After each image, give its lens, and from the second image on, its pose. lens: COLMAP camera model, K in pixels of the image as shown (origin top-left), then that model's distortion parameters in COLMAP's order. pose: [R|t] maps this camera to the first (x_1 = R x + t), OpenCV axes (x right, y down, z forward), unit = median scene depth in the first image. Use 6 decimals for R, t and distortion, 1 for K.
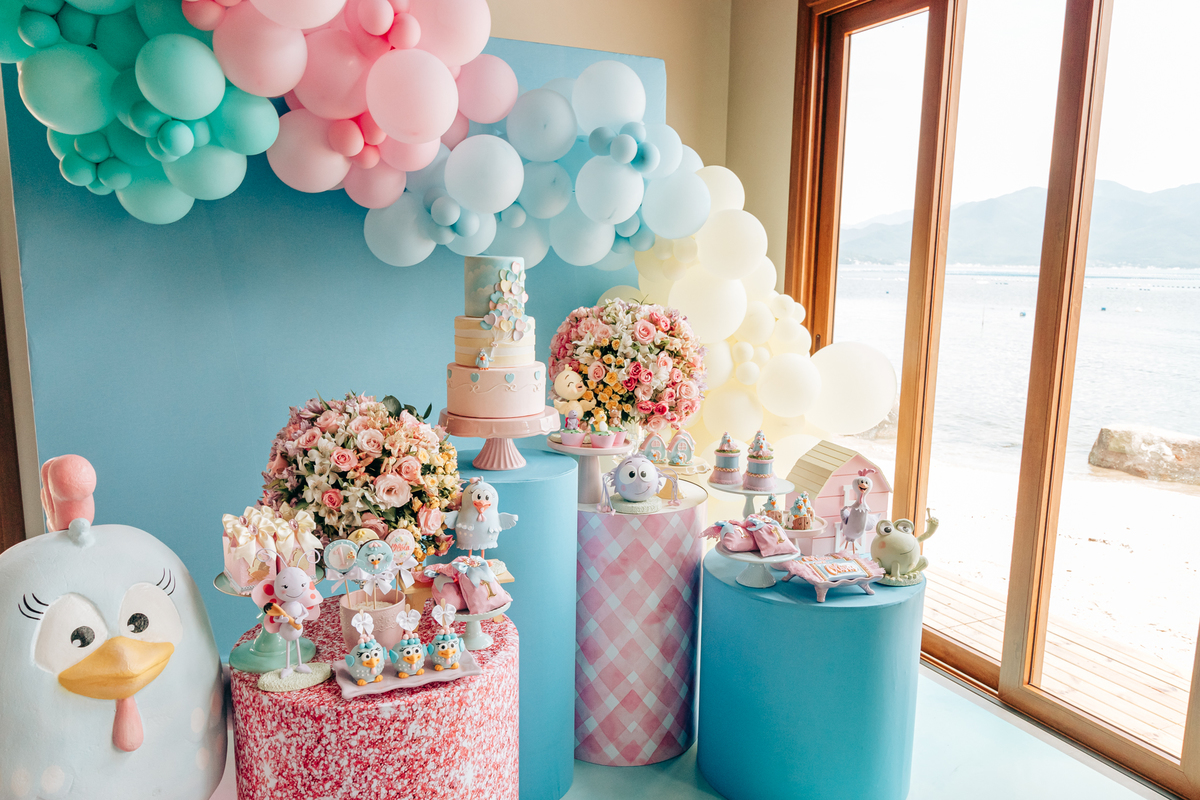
lens RADIAL K [[910.3, 0, 599.1], [0, 910.3, 419.7], [0, 0, 1]] dist [0.002407, 0.002334]
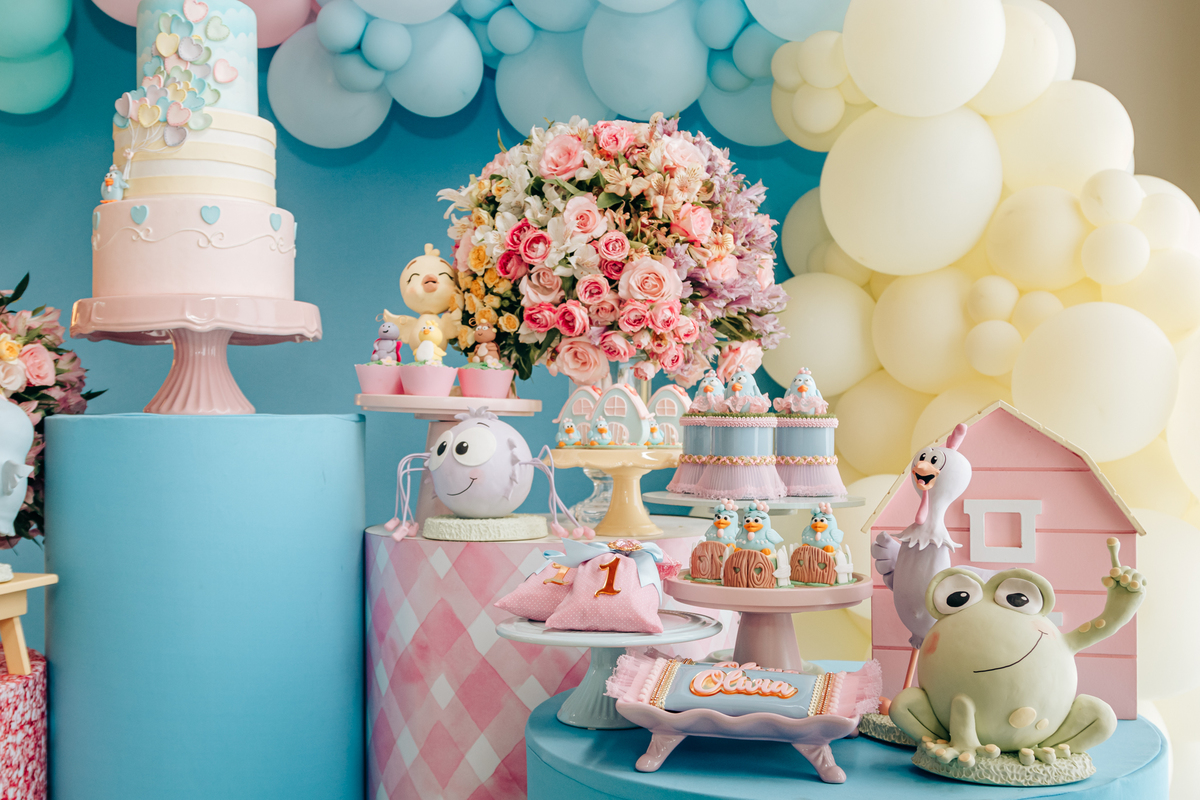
lens RADIAL K [[1326.4, 0, 595.7], [0, 1326.4, 404.5], [0, 0, 1]] dist [-0.015548, 0.020329]
pose [[0.807566, -0.025434, -0.589228, 0.559562], [-0.085621, 0.983429, -0.159799, 0.159658], [0.583528, 0.179498, 0.792007, 0.629453]]
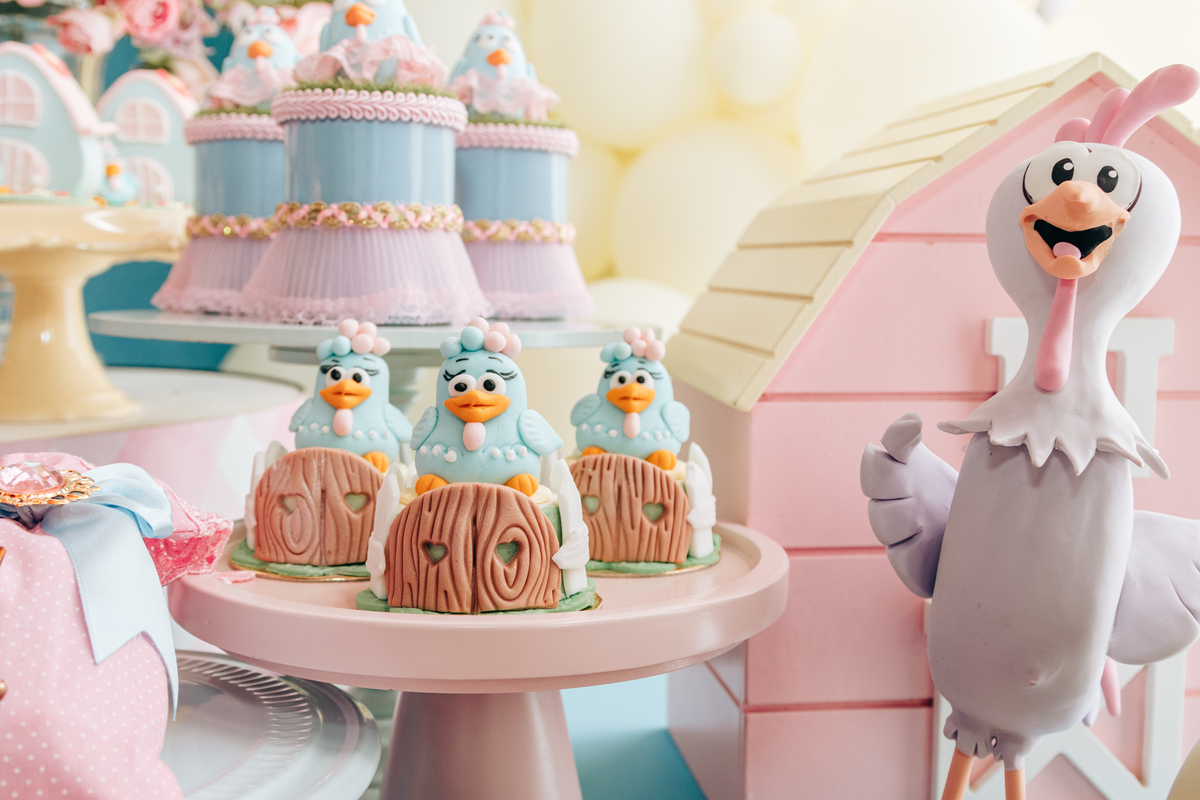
lens RADIAL K [[1326.4, 0, 595.7], [0, 1326.4, 404.5], [0, 0, 1]] dist [-0.015548, 0.020329]
pose [[0.974182, 0.016947, -0.225128, 0.316053], [-0.033733, 0.996911, -0.070928, 0.124052], [0.223231, 0.076691, 0.971744, 0.985959]]
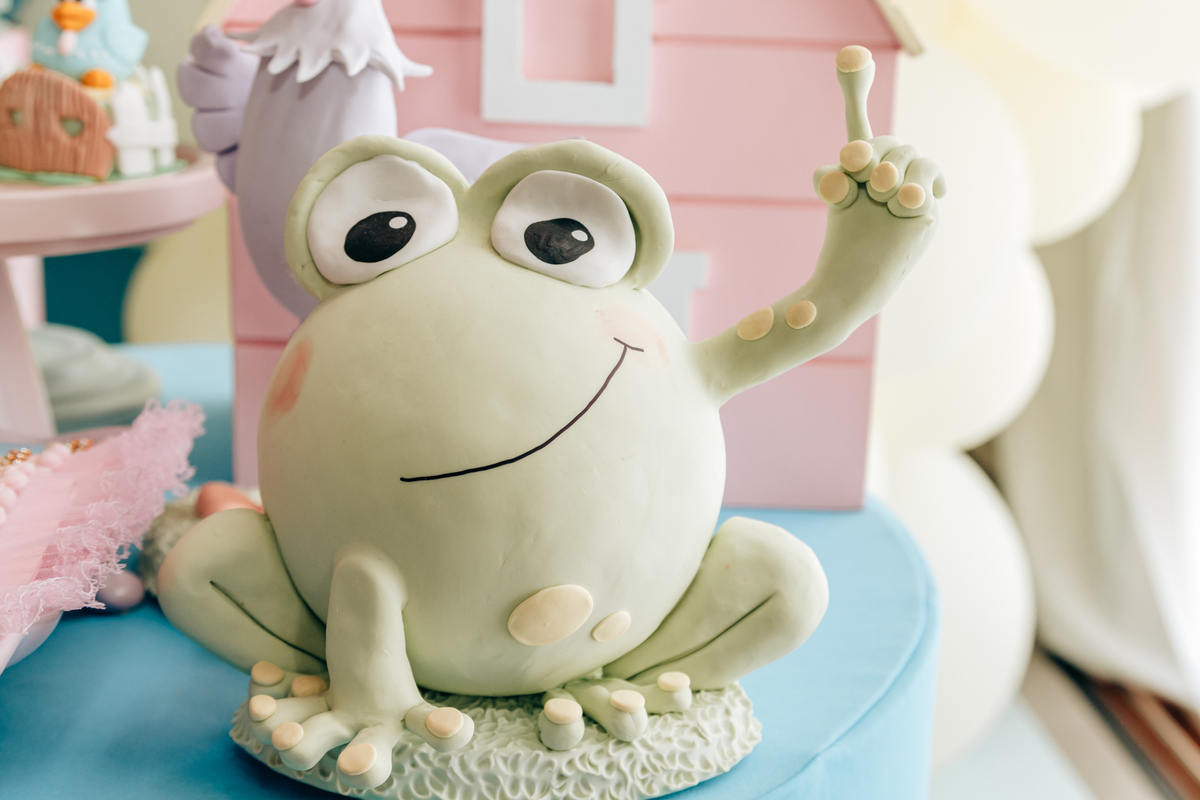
lens RADIAL K [[1859.9, 0, 601.0], [0, 1859.9, 403.6], [0, 0, 1]] dist [-0.000117, 0.128677]
pose [[0.932278, 0.105333, -0.346066, 0.472591], [-0.080671, 0.993114, 0.084954, 0.138156], [0.352632, -0.051283, 0.934356, 0.934175]]
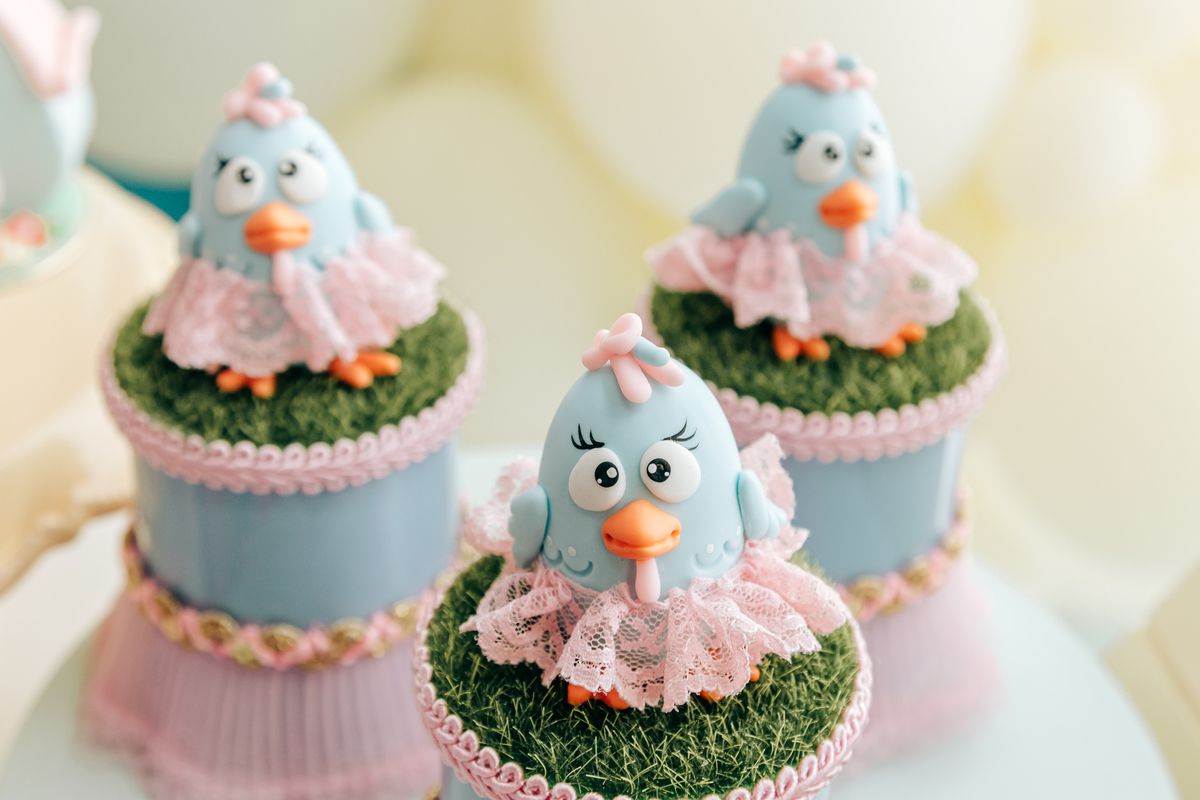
lens RADIAL K [[2199.3, 0, 600.0], [0, 2199.3, 399.3], [0, 0, 1]] dist [-0.011594, 0.071319]
pose [[0.984661, 0.108466, -0.136664, 0.234633], [-0.041356, 0.906052, 0.421140, -0.041124], [0.169504, -0.409028, 0.896641, 1.068443]]
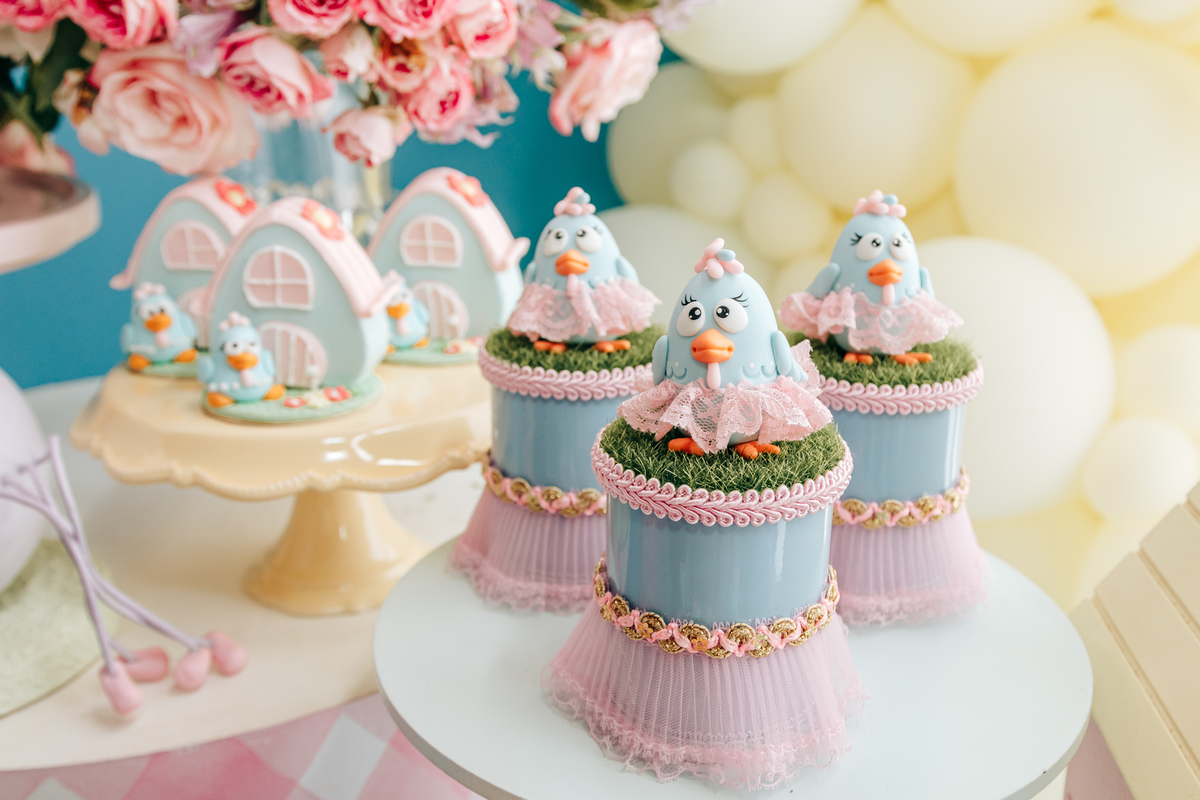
lens RADIAL K [[1283.1, 0, 603.4], [0, 1283.1, 412.3], [0, 0, 1]] dist [-0.002592, 0.025511]
pose [[0.905450, 0.122693, -0.406334, 0.274303], [-0.054402, 0.982961, 0.175581, 0.014990], [0.420953, -0.136875, 0.896696, 1.048821]]
